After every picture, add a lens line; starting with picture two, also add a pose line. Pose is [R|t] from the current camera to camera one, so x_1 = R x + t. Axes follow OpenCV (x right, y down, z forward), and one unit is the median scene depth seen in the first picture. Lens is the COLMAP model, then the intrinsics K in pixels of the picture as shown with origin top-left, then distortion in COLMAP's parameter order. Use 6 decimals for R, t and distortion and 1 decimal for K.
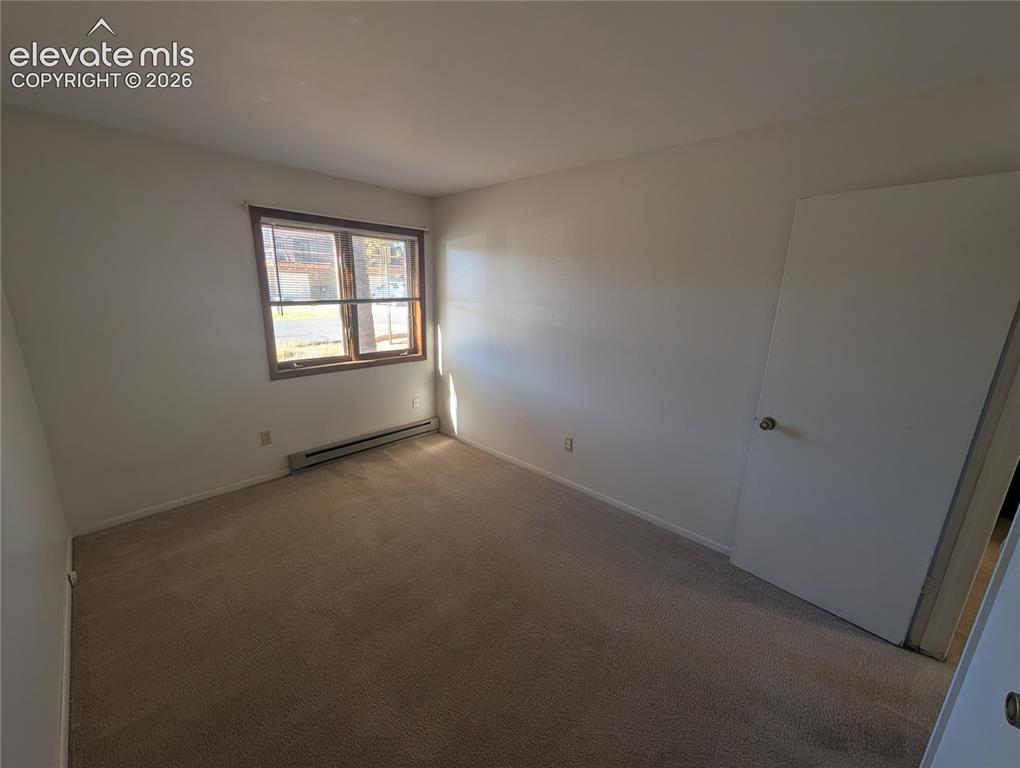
lens RADIAL K [[390.8, 0, 510.0], [0, 390.8, 384.0], [0, 0, 1]] dist [-0.000036, 0.000003]
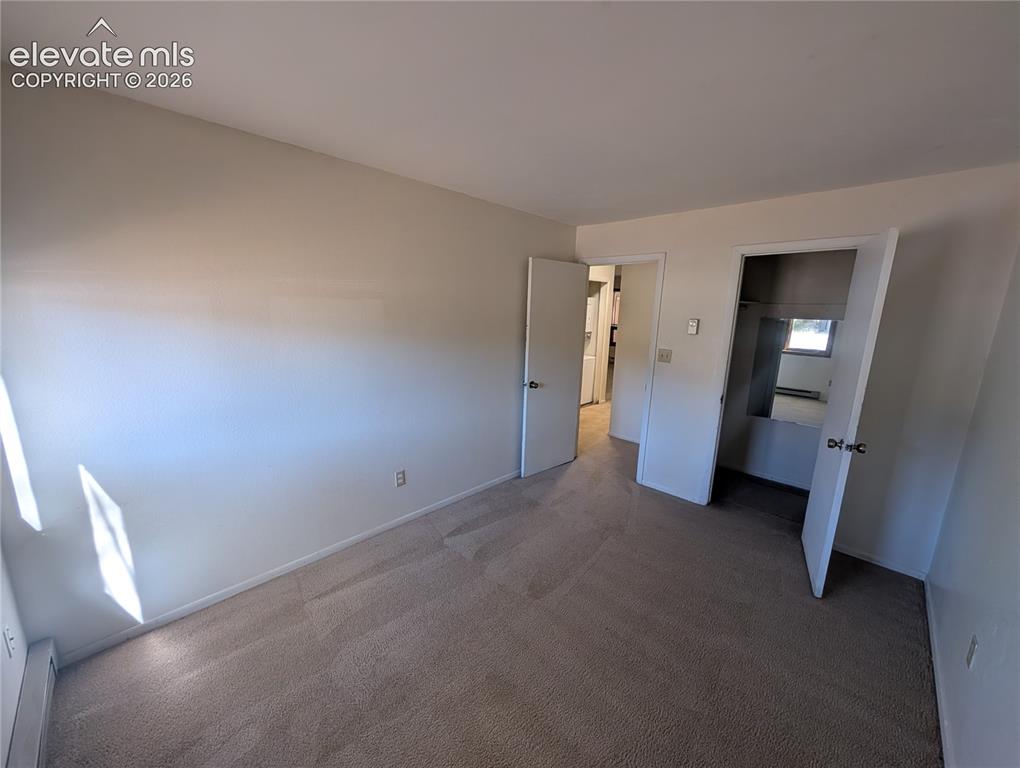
lens RADIAL K [[390.8, 0, 510.0], [0, 390.8, 384.0], [0, 0, 1]] dist [-0.000036, 0.000003]
pose [[0.015603, -0.205754, 0.978479, -0.698274], [0.228497, 0.953437, 0.196844, -0.178536], [-0.973419, 0.220509, 0.061891, 0.645581]]
